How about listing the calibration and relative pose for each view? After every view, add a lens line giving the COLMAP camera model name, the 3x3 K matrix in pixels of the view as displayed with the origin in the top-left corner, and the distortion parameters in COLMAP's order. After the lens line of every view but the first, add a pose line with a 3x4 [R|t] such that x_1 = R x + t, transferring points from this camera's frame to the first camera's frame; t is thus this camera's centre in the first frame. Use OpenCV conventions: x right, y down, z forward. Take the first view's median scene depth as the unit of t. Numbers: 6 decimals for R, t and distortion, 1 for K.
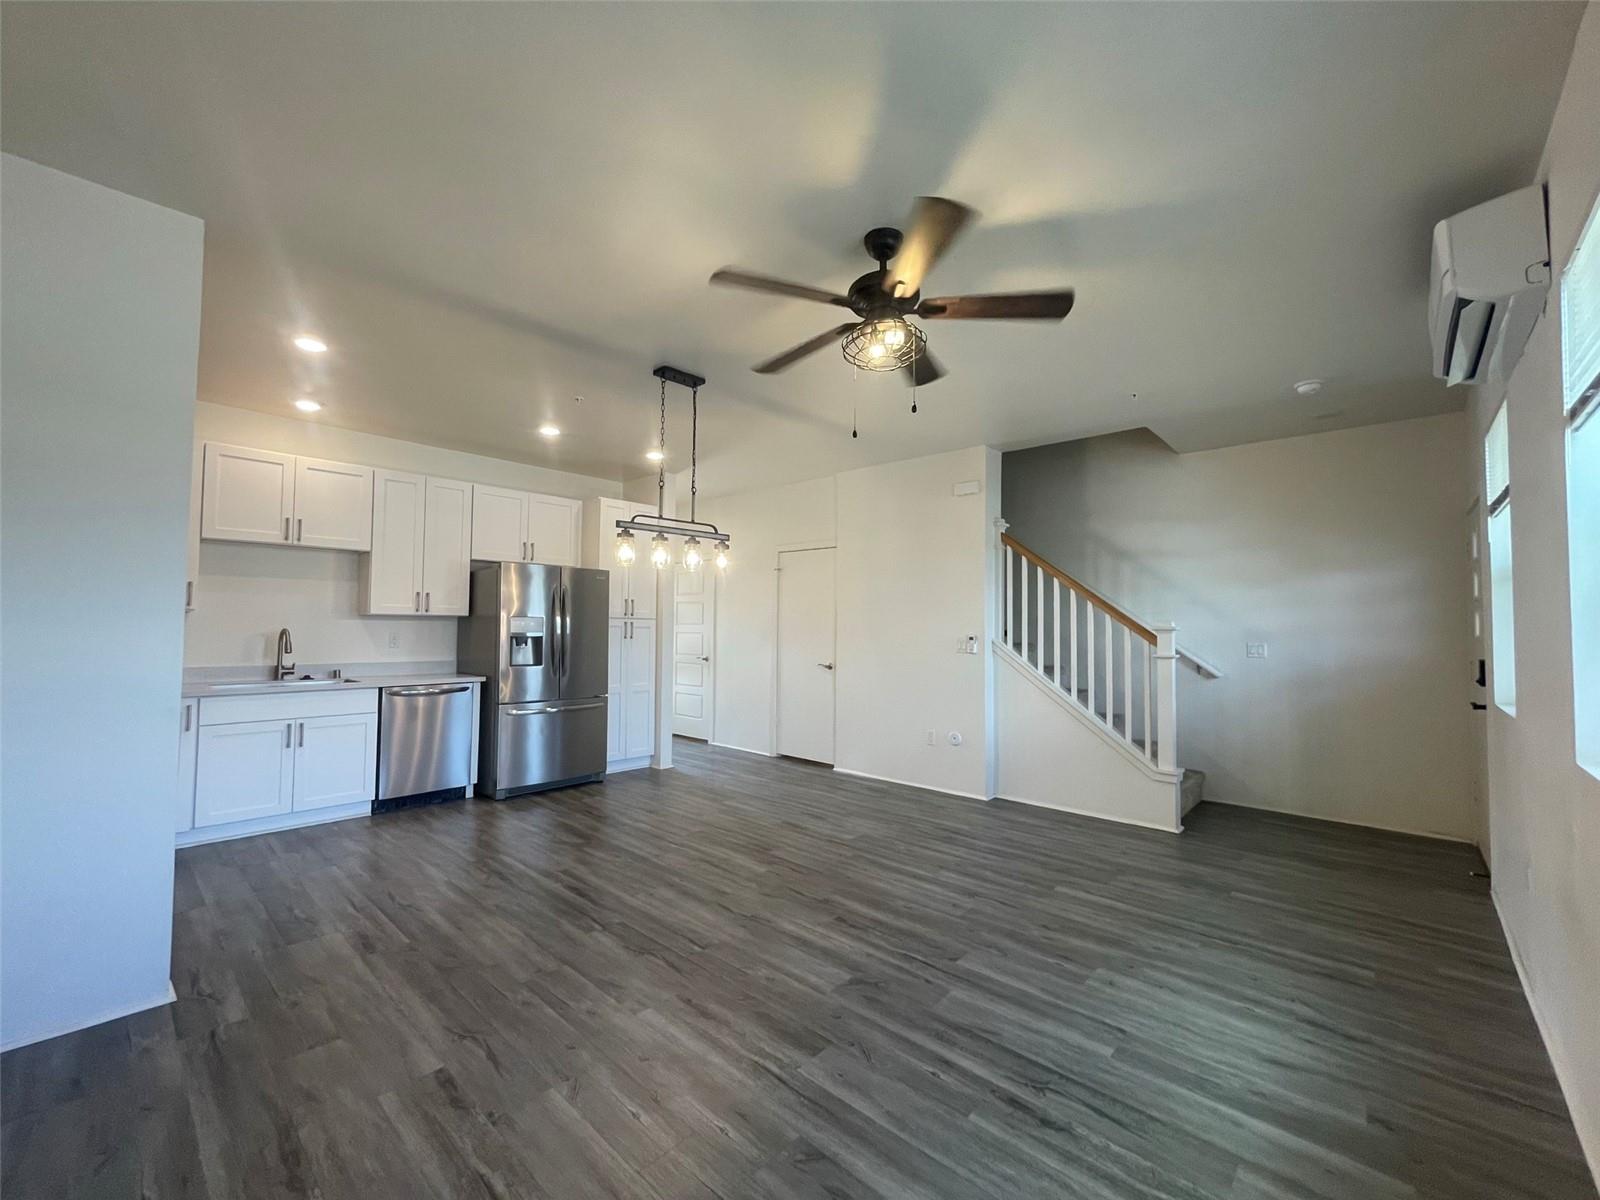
lens RADIAL K [[649.8, 0, 796.2], [0, 649.8, 605.1], [0, 0, 1]] dist [-0.002494, -0.000916]
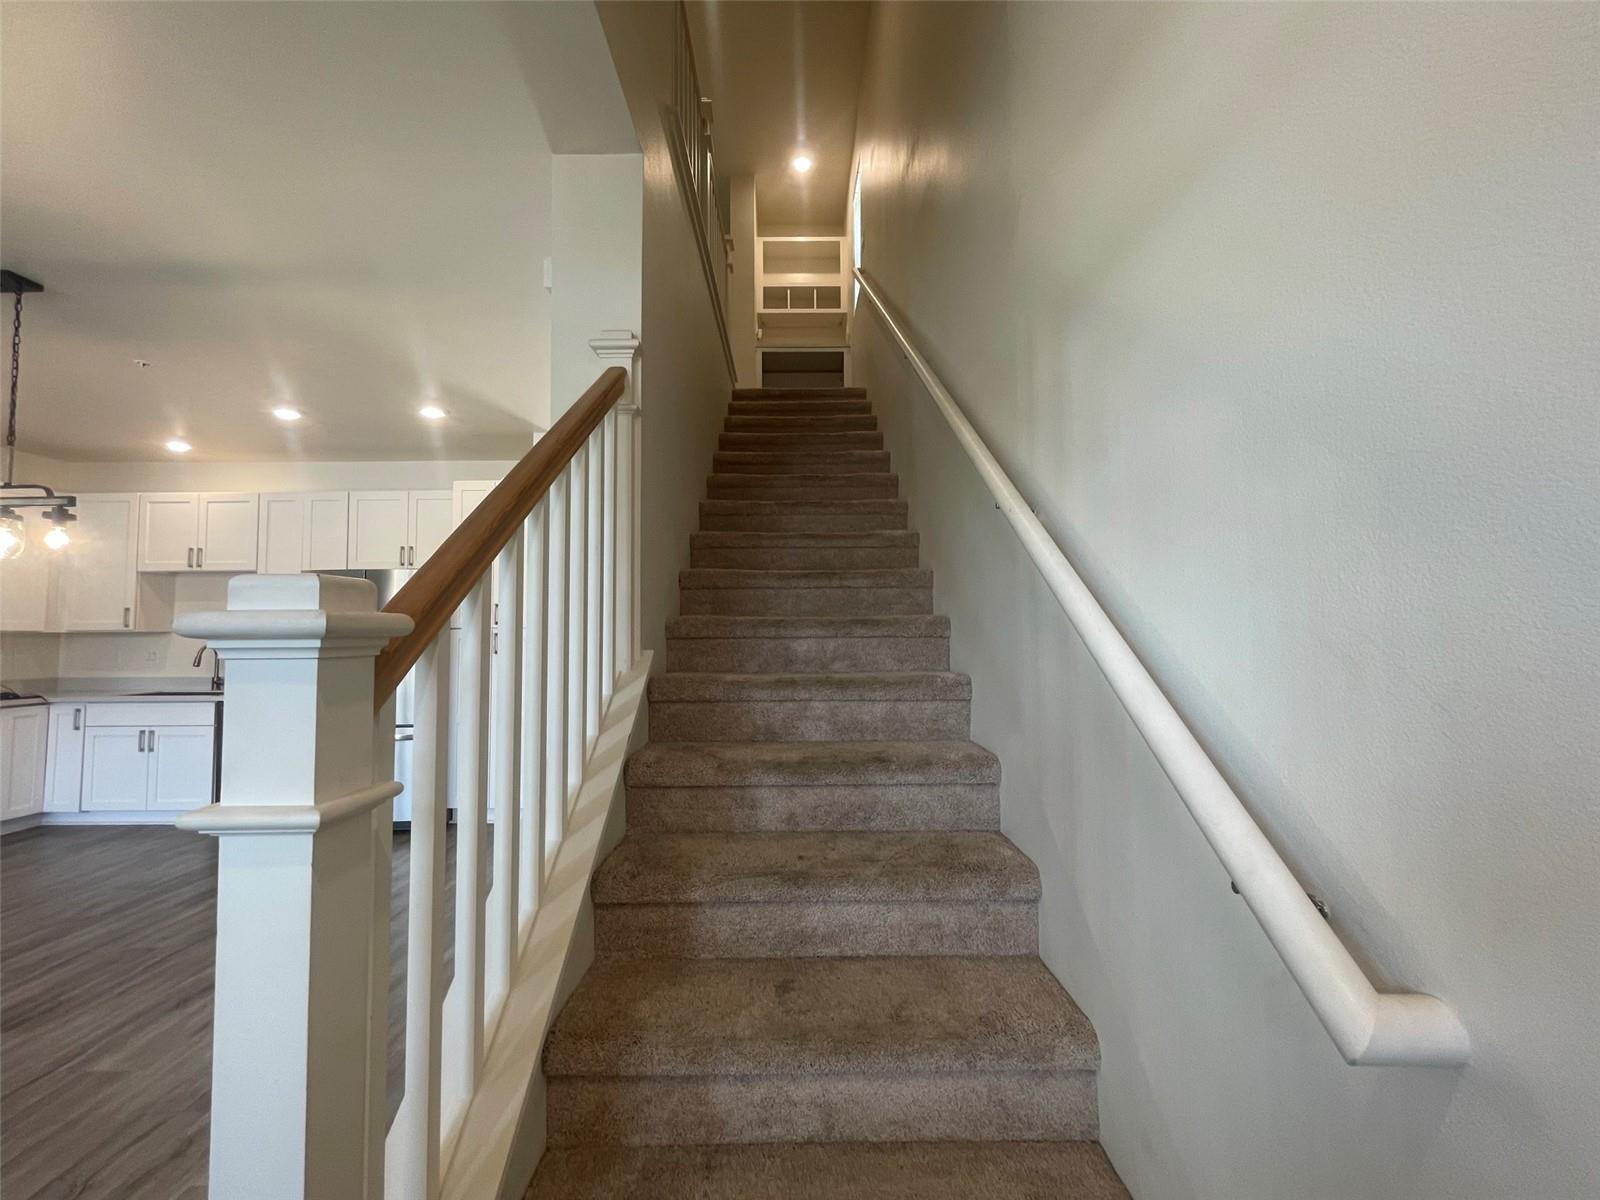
lens RADIAL K [[649.8, 0, 800.0], [0, 649.8, 602.8], [0, 0, 1]] dist [-0.002494, -0.000916]
pose [[0.682134, -0.050909, -0.729453, 0.810108], [0.037742, 0.998695, -0.034406, 0.043905], [0.730252, -0.004062, 0.683165, 1.047498]]
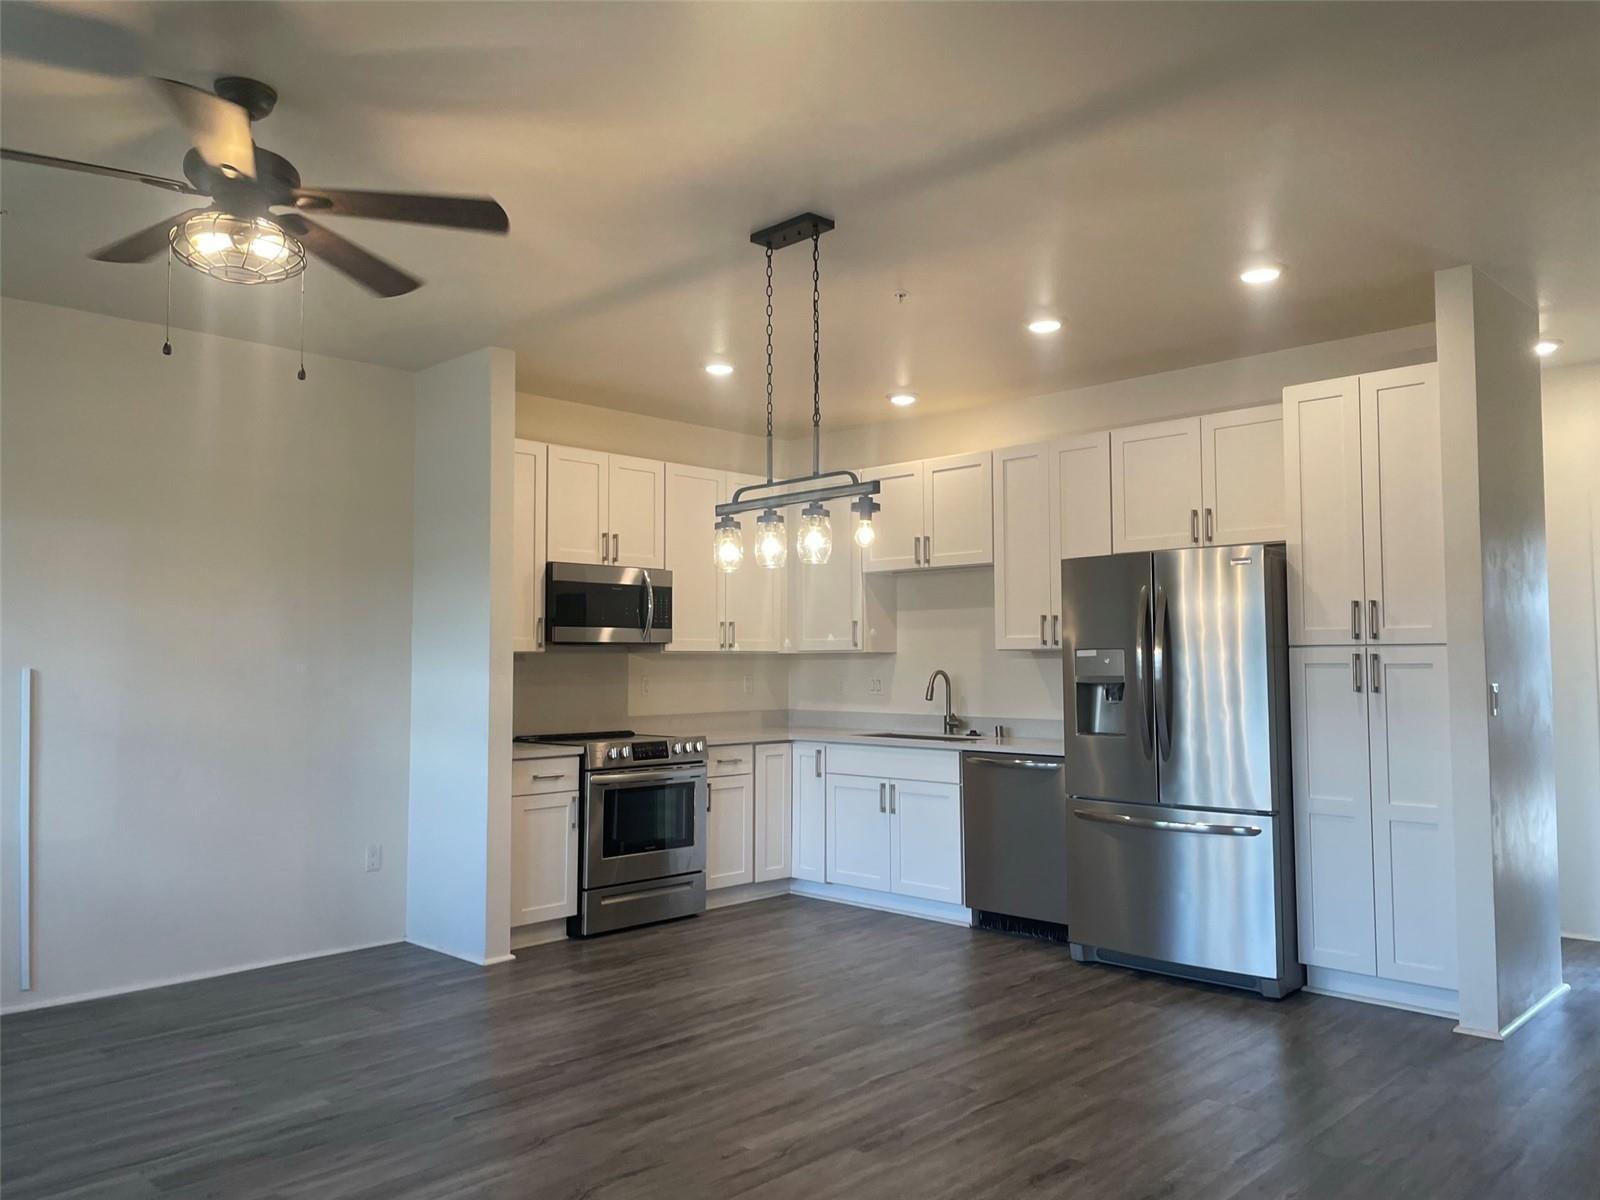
lens RADIAL K [[1205.1, 0, 801.2], [0, 1205.1, 592.2], [0, 0, 1]] dist [0.053117, -0.029494]
pose [[-0.025197, -0.067859, -0.997377, 0.788757], [0.037035, 0.996945, -0.068765, 0.038602], [0.998996, -0.038671, -0.022607, 0.921967]]
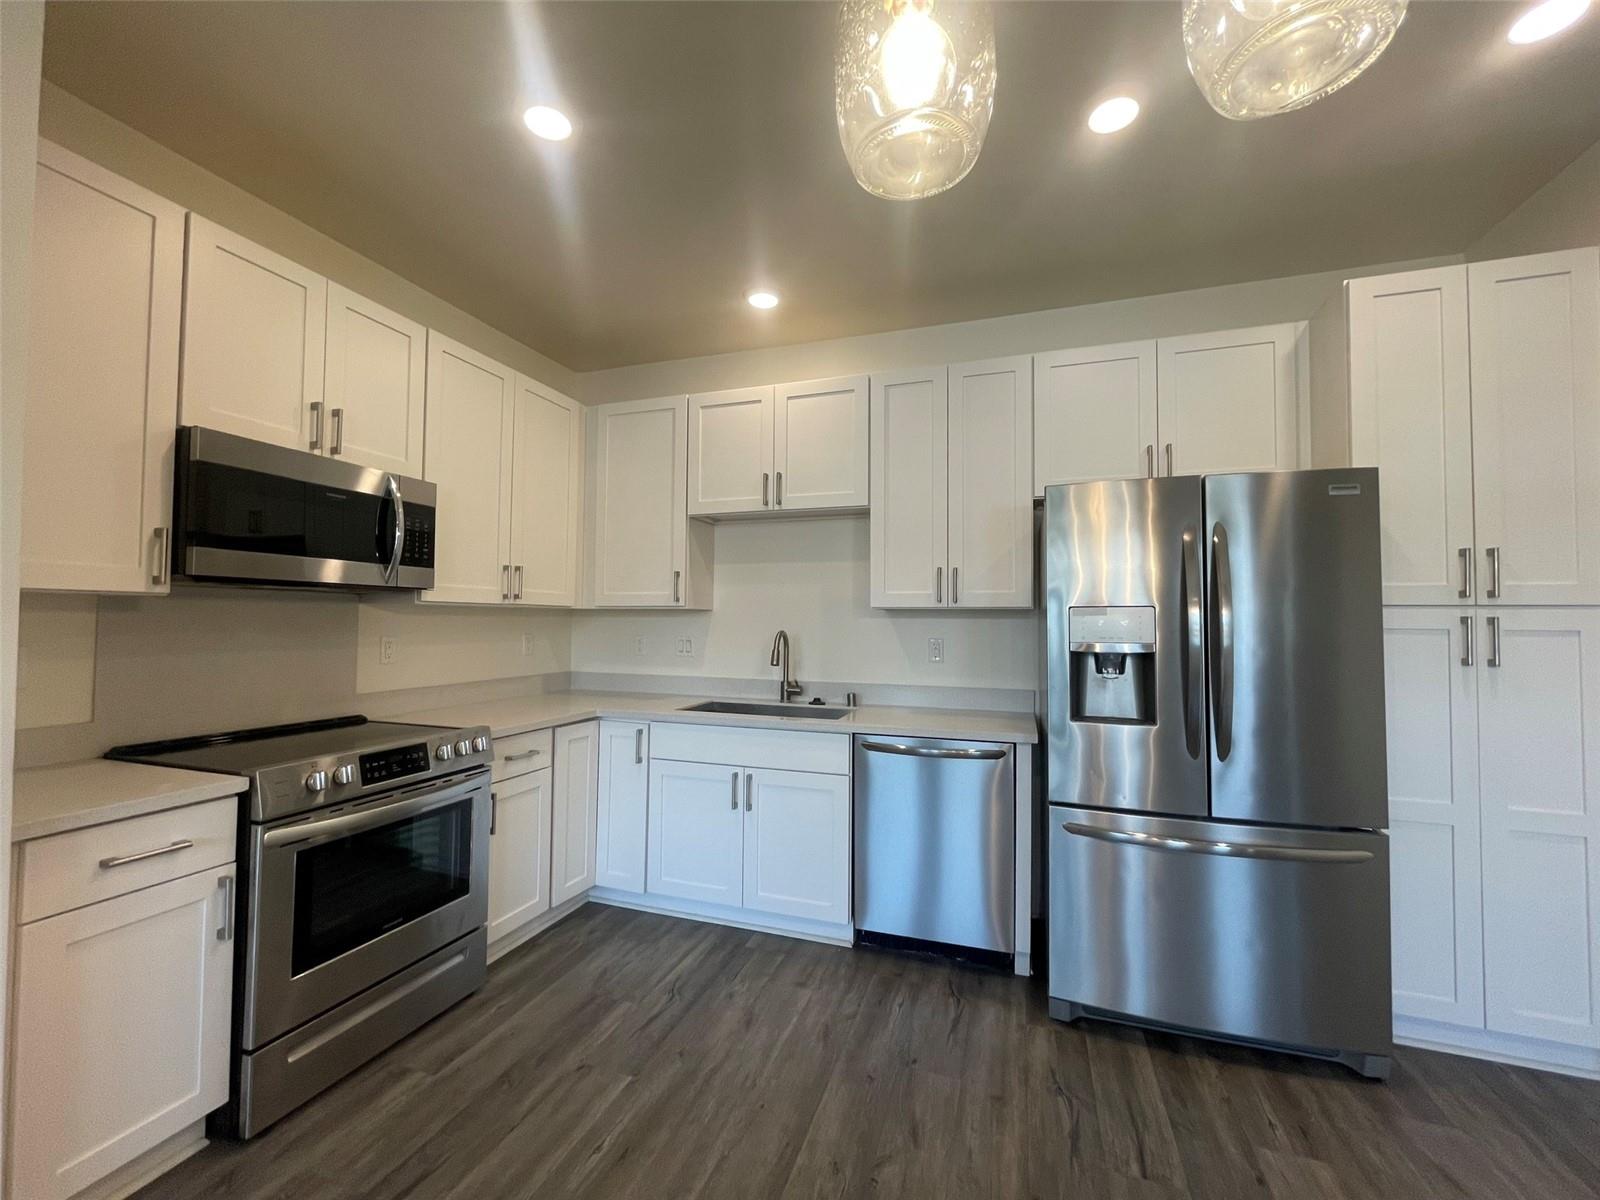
lens RADIAL K [[649.8, 0, 795.4], [0, 649.8, 602.0], [0, 0, 1]] dist [-0.002494, -0.000916]
pose [[0.402955, -0.033891, -0.914592, -0.134873], [0.026943, 0.999320, -0.025160, 0.024861], [0.914823, -0.014503, 0.403594, 0.774232]]
